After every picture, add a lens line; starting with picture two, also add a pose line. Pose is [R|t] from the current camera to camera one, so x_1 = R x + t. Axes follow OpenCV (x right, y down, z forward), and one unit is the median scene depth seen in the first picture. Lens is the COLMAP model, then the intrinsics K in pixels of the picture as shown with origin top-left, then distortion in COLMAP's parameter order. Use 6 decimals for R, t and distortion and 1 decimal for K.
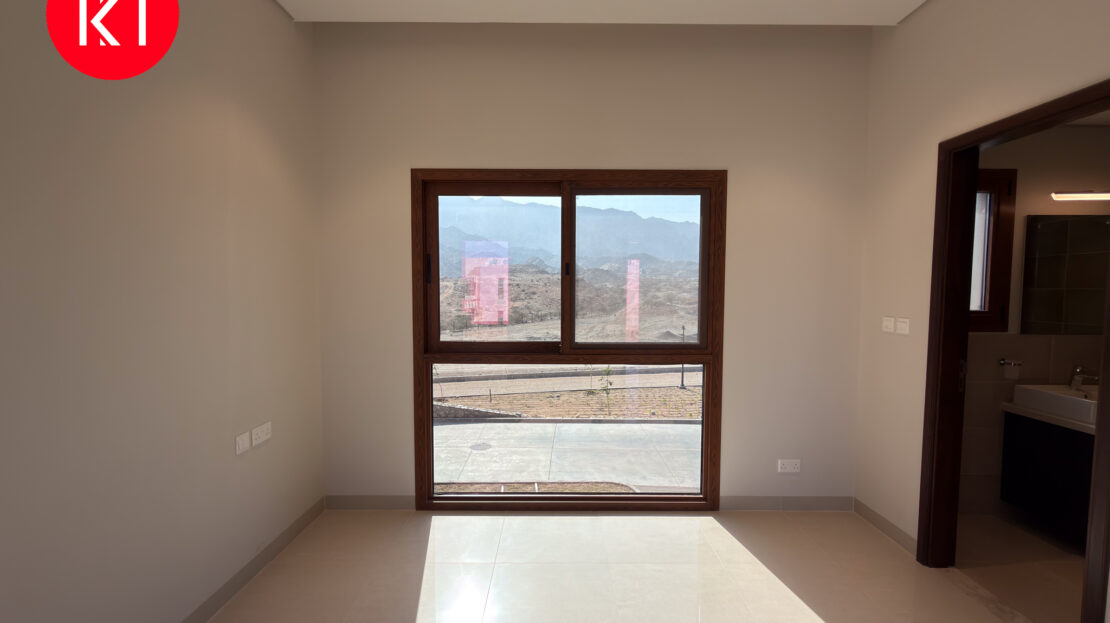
lens RADIAL K [[440.3, 0, 555.0], [0, 440.3, 311.5], [0, 0, 1]] dist [-0.000498, 0.000074]
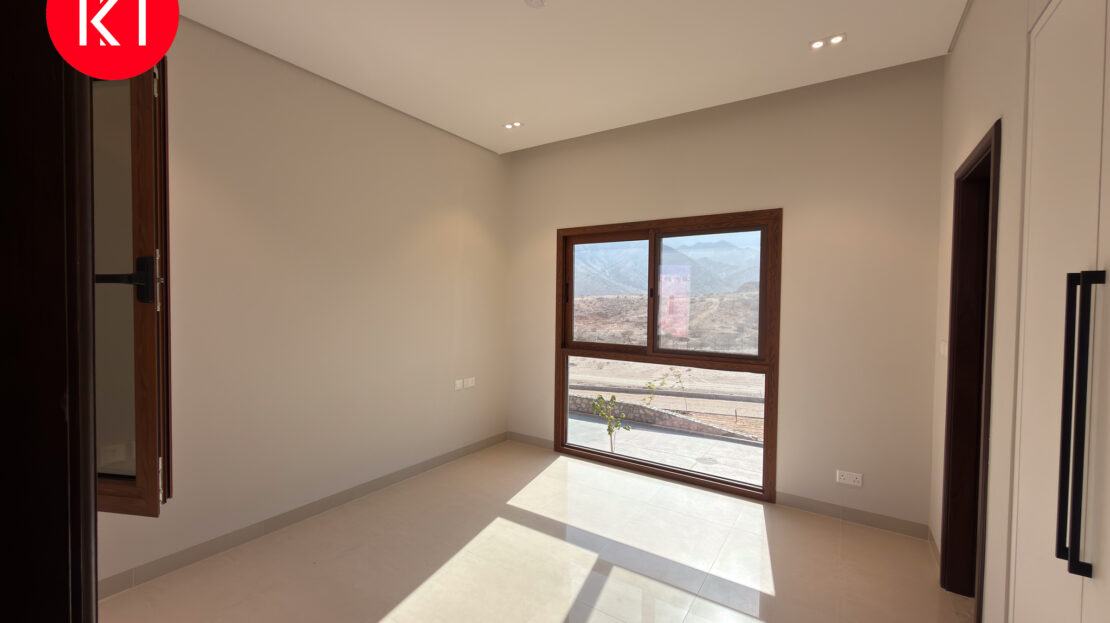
lens RADIAL K [[440.3, 0, 555.0], [0, 440.3, 311.5], [0, 0, 1]] dist [-0.000498, 0.000074]
pose [[0.830627, 0.021283, -0.556423, 0.532066], [-0.041325, 0.998870, -0.023483, 0.005382], [0.555294, 0.042500, 0.830567, -0.288230]]
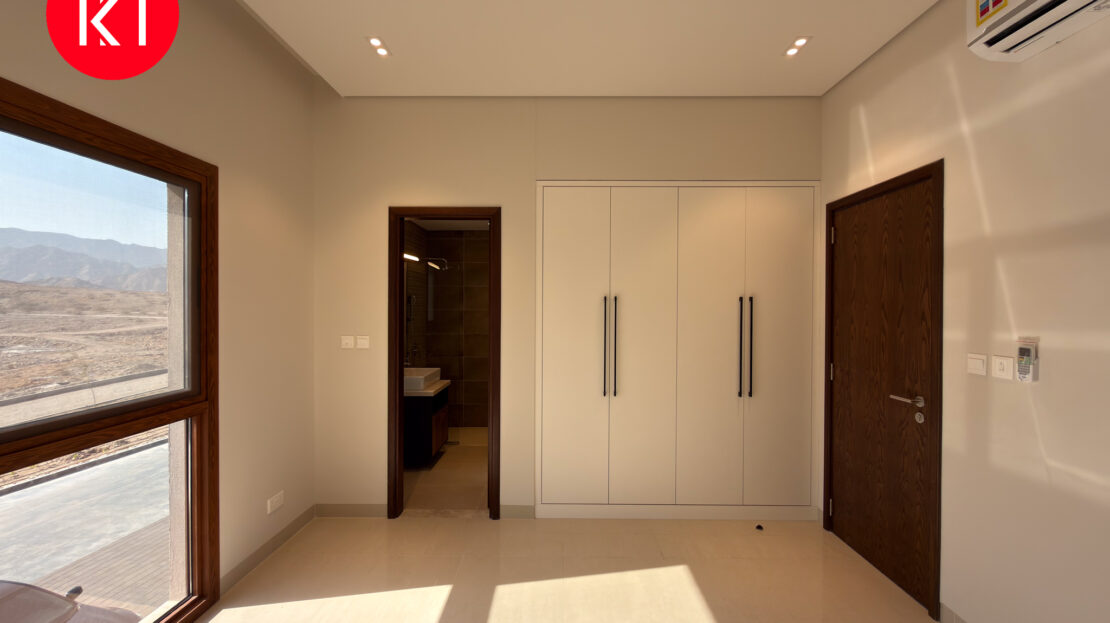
lens RADIAL K [[440.3, 0, 555.0], [0, 440.3, 311.5], [0, 0, 1]] dist [-0.000498, 0.000074]
pose [[0.013942, -0.011578, 0.999836, -0.397455], [0.049952, 0.998693, 0.010868, -0.034660], [-0.998654, 0.049792, 0.014502, 0.377101]]
